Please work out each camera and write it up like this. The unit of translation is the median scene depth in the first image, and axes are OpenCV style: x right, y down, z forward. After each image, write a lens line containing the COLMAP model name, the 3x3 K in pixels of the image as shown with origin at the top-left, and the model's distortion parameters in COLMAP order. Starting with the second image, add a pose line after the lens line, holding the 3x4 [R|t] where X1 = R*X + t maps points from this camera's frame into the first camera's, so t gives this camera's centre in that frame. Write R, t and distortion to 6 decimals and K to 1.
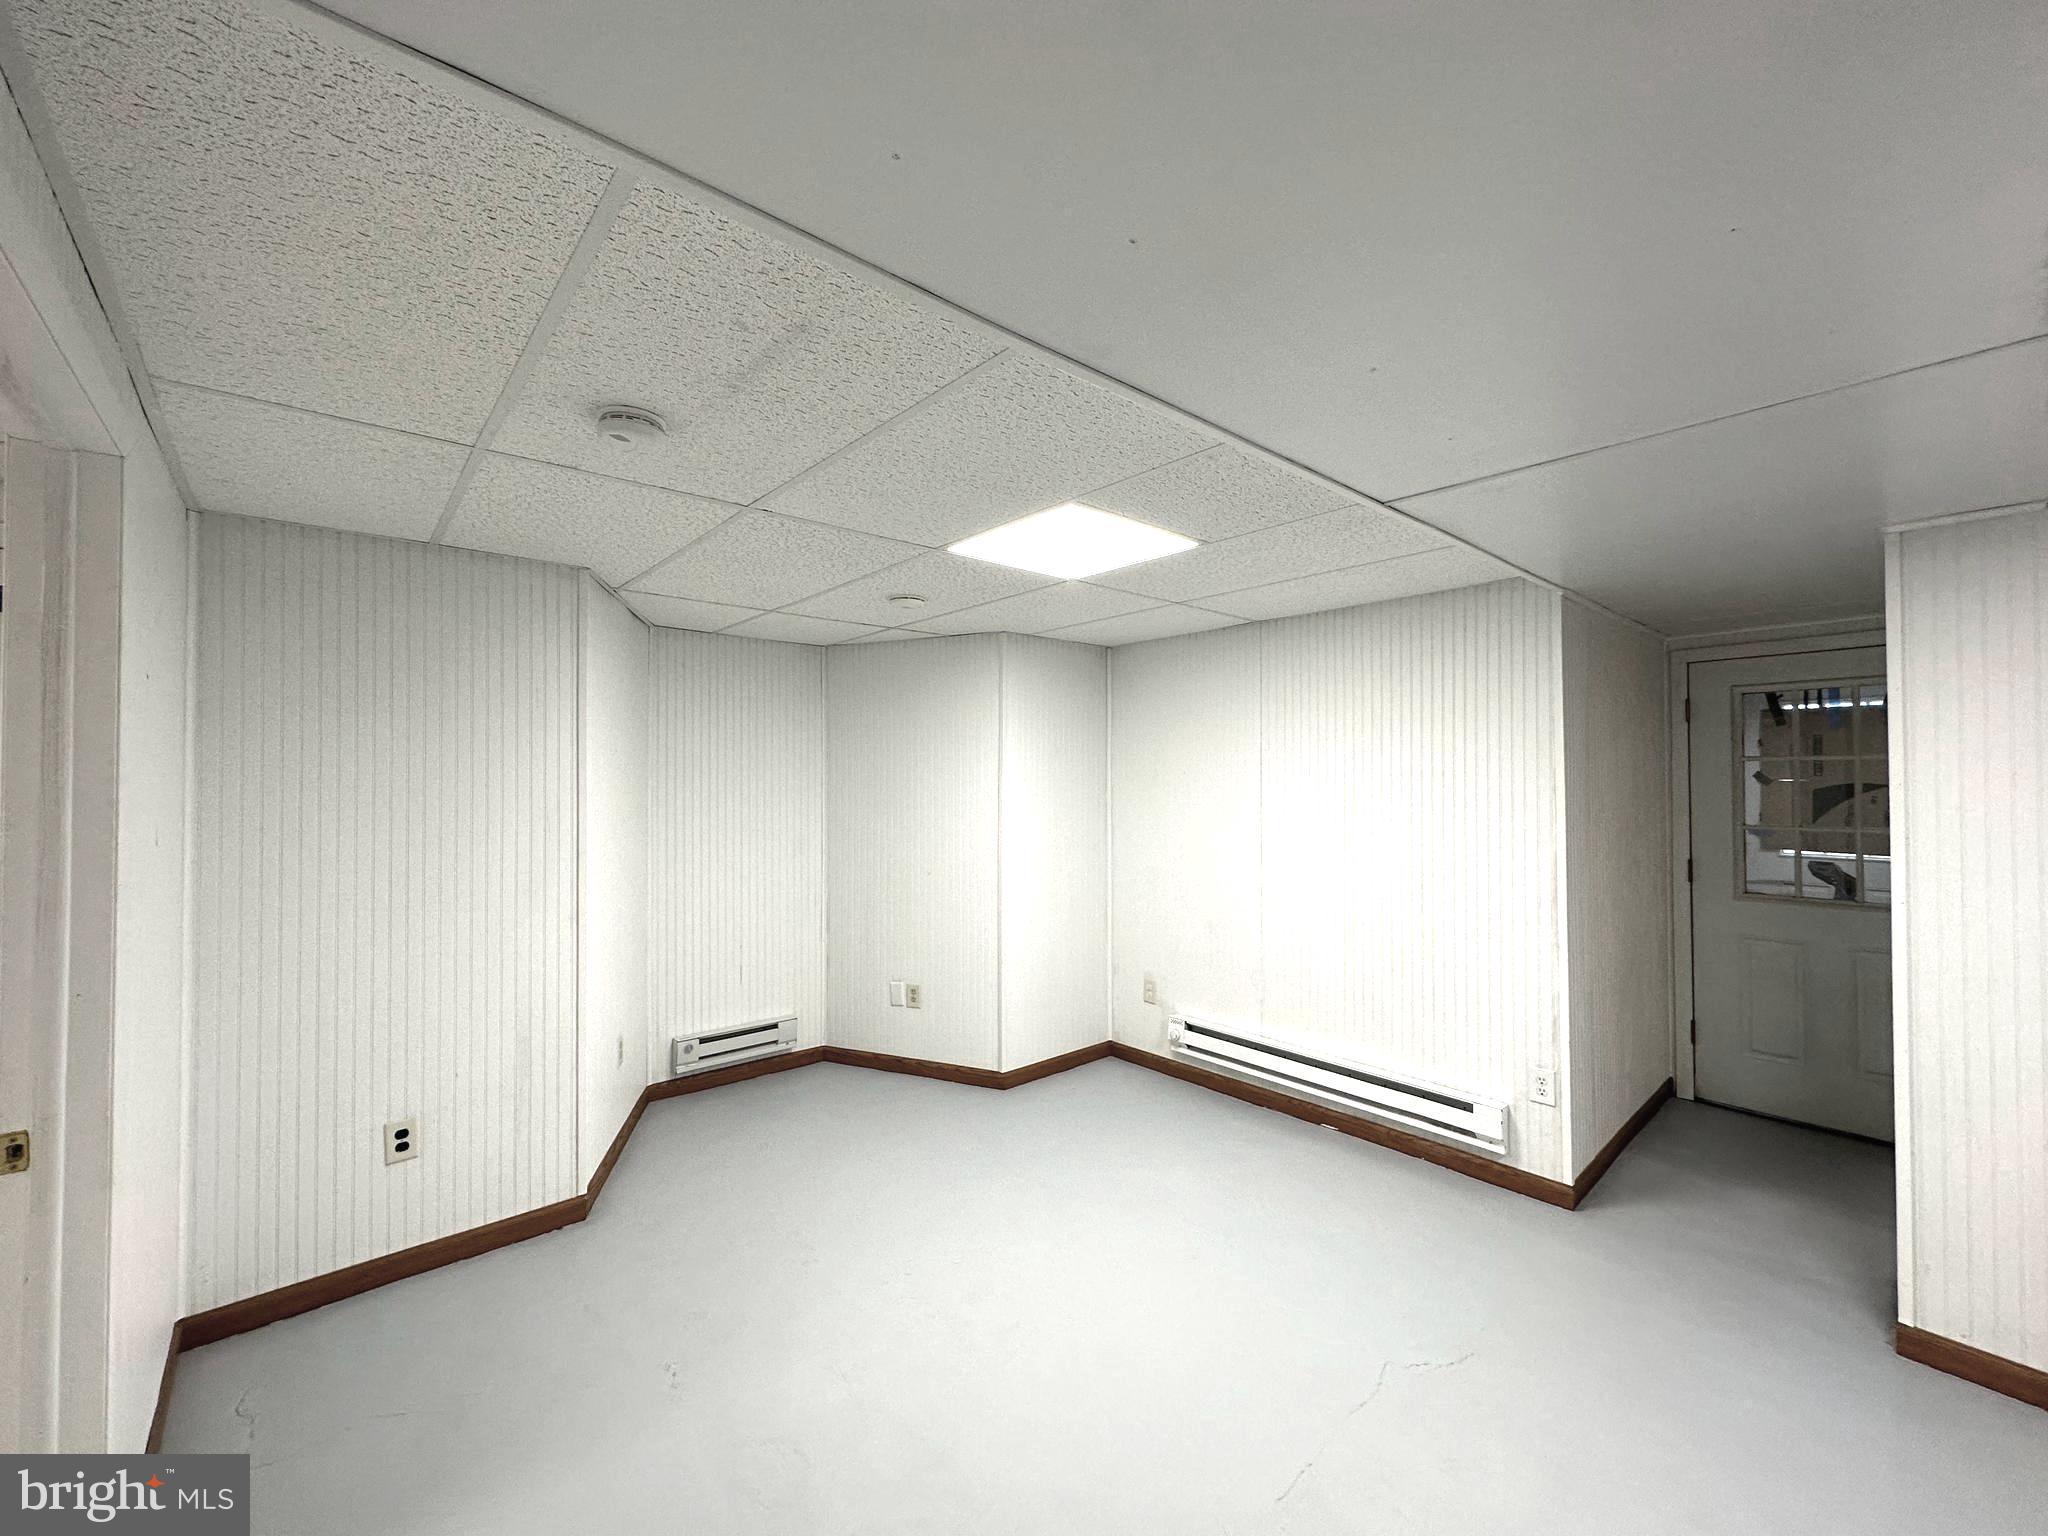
lens RADIAL K [[814.1, 0, 1024.0], [0, 814.1, 768.0], [0, 0, 1]] dist [0.000122, 0.000068]
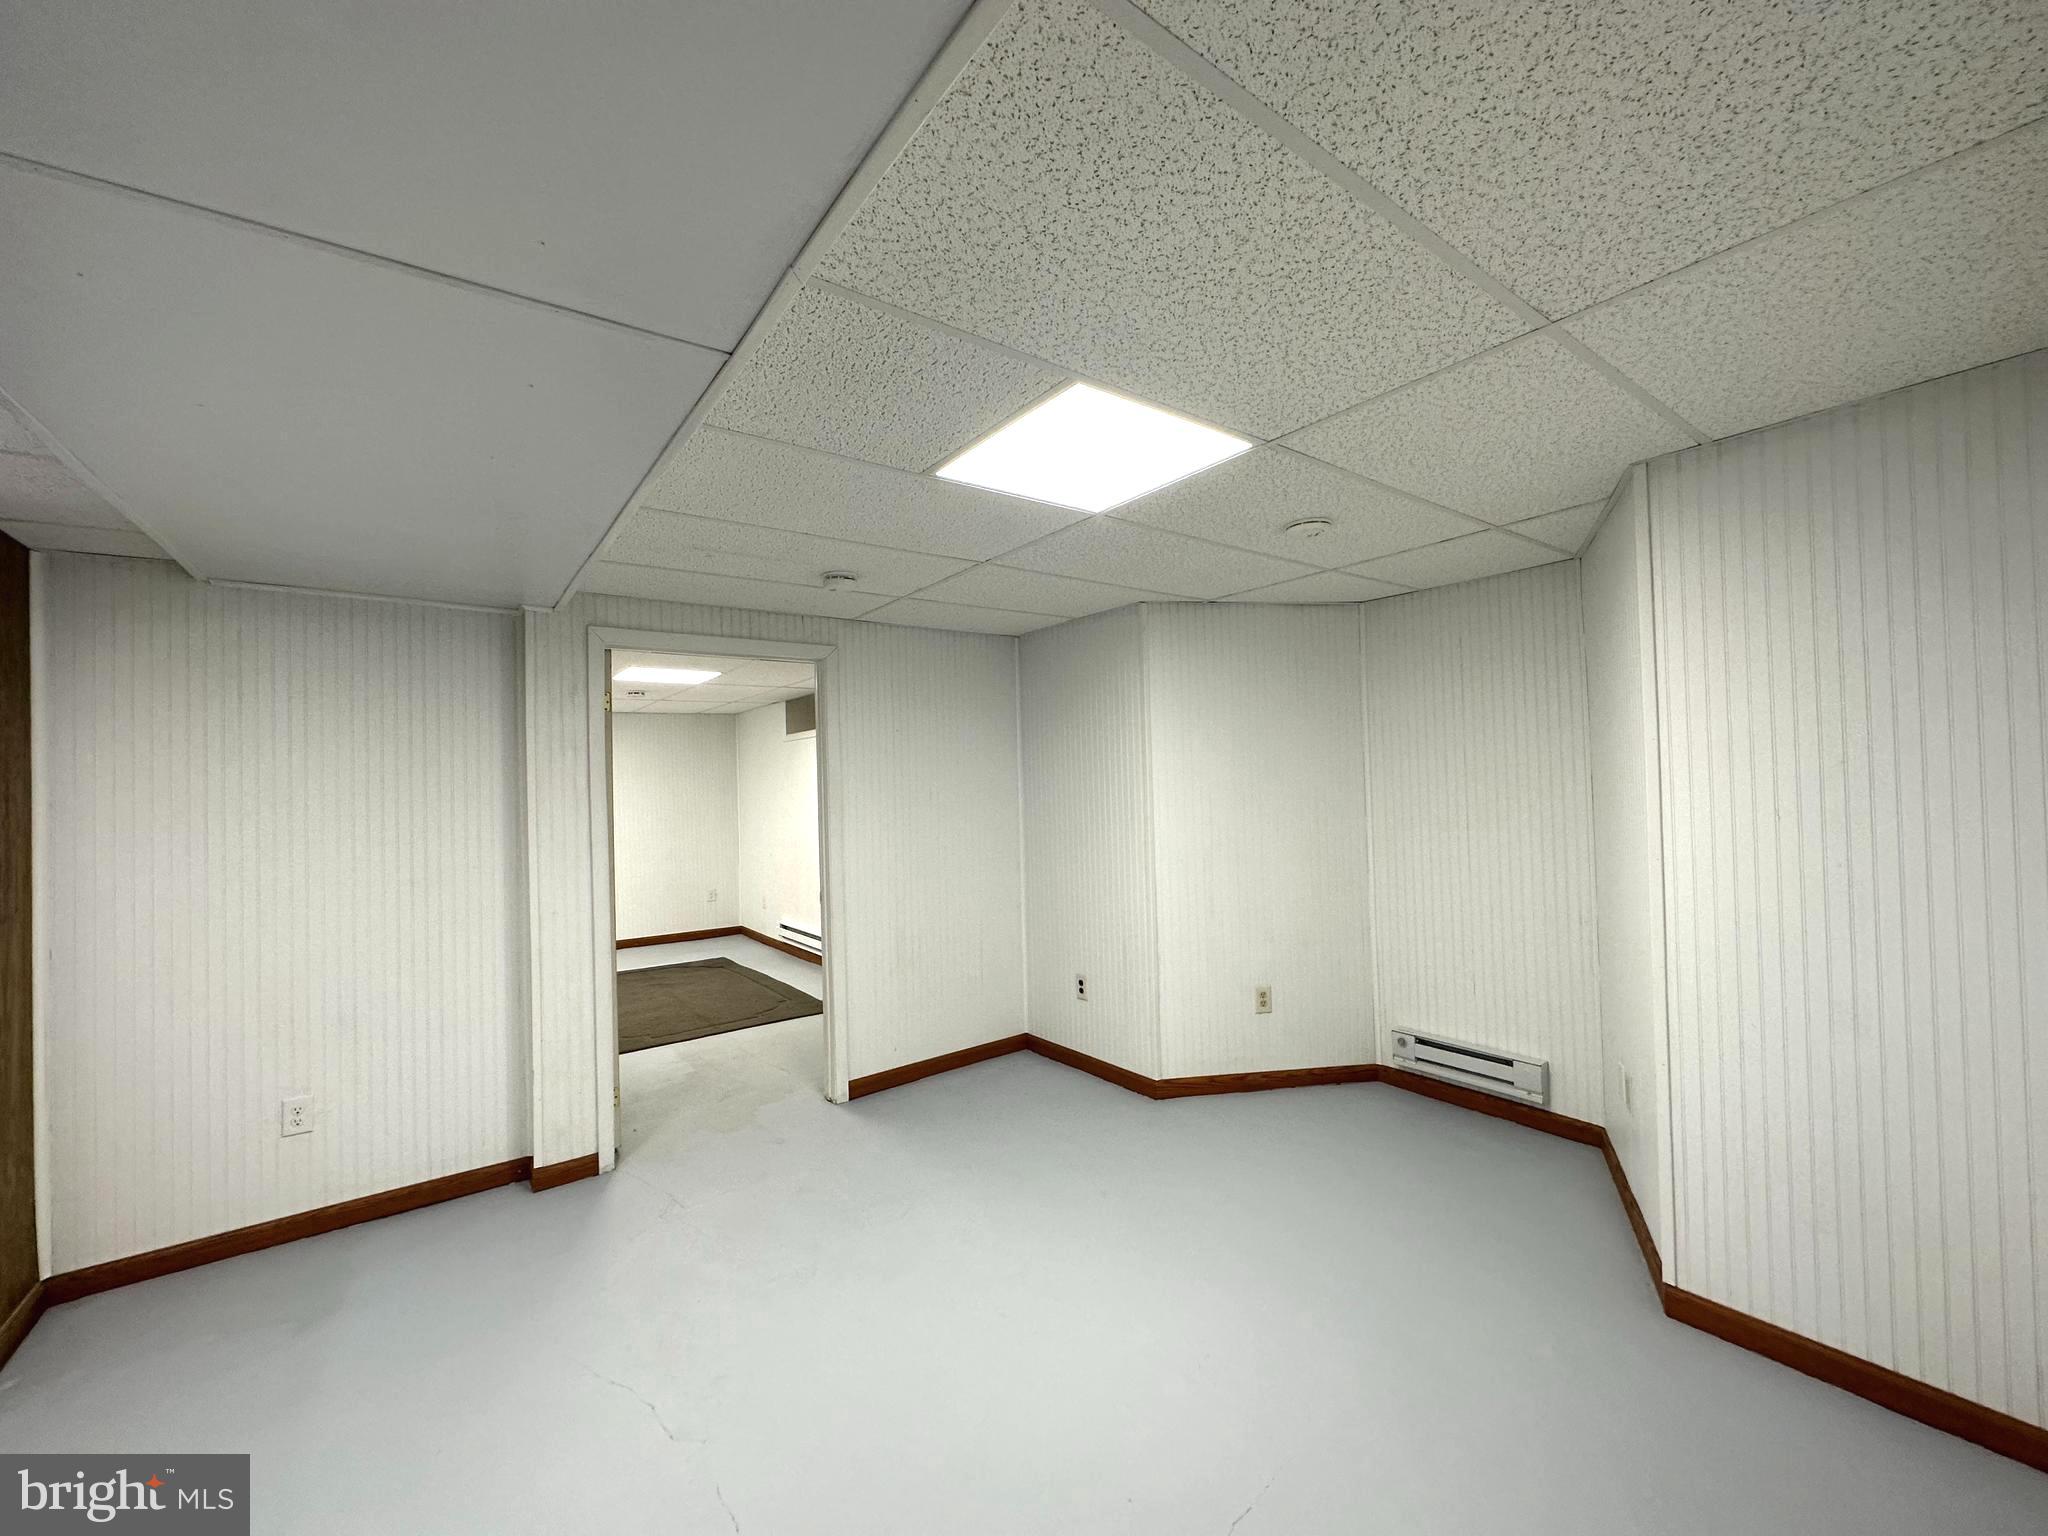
lens RADIAL K [[814.1, 0, 1024.0], [0, 814.1, 768.0], [0, 0, 1]] dist [0.000122, 0.000068]
pose [[-0.062873, -0.013737, -0.997927, 0.598405], [0.041736, 0.998994, -0.016382, 0.026441], [0.997148, -0.042680, -0.062237, 0.678868]]
